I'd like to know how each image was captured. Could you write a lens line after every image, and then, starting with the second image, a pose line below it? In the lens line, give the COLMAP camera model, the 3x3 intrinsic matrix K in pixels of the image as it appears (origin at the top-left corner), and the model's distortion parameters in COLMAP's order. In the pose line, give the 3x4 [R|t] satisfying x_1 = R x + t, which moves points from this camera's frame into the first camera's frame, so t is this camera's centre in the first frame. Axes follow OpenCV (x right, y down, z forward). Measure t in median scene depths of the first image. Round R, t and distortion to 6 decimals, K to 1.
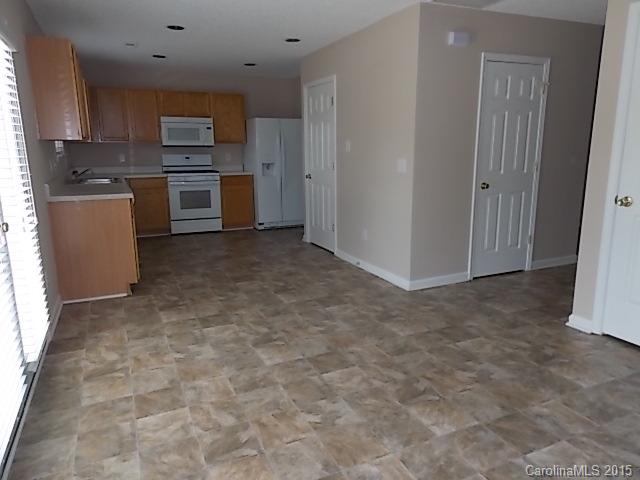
lens RADIAL K [[449.7, 0, 320.0], [0, 449.7, 240.0], [0, 0, 1]] dist [0.046098, 0.000752]
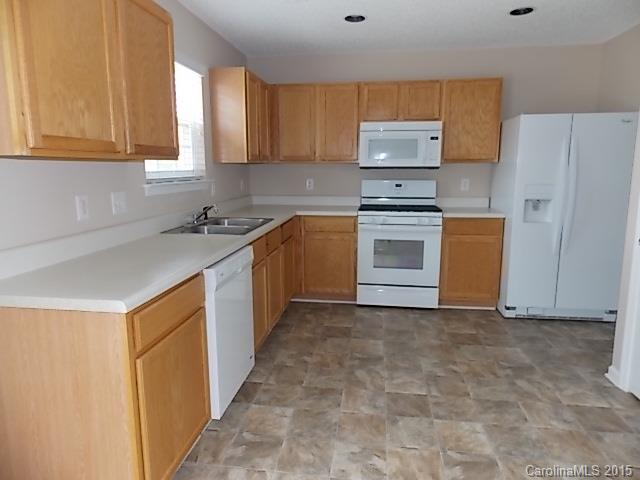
lens RADIAL K [[419.2, 0, 320.0], [0, 419.2, 240.0], [0, 0, 1]] dist [0.001416, 0.000368]
pose [[0.840582, 0.093731, -0.533514, -0.062528], [-0.111023, 0.993818, -0.000323, -0.094396], [0.530185, 0.059504, 0.845791, 0.451767]]
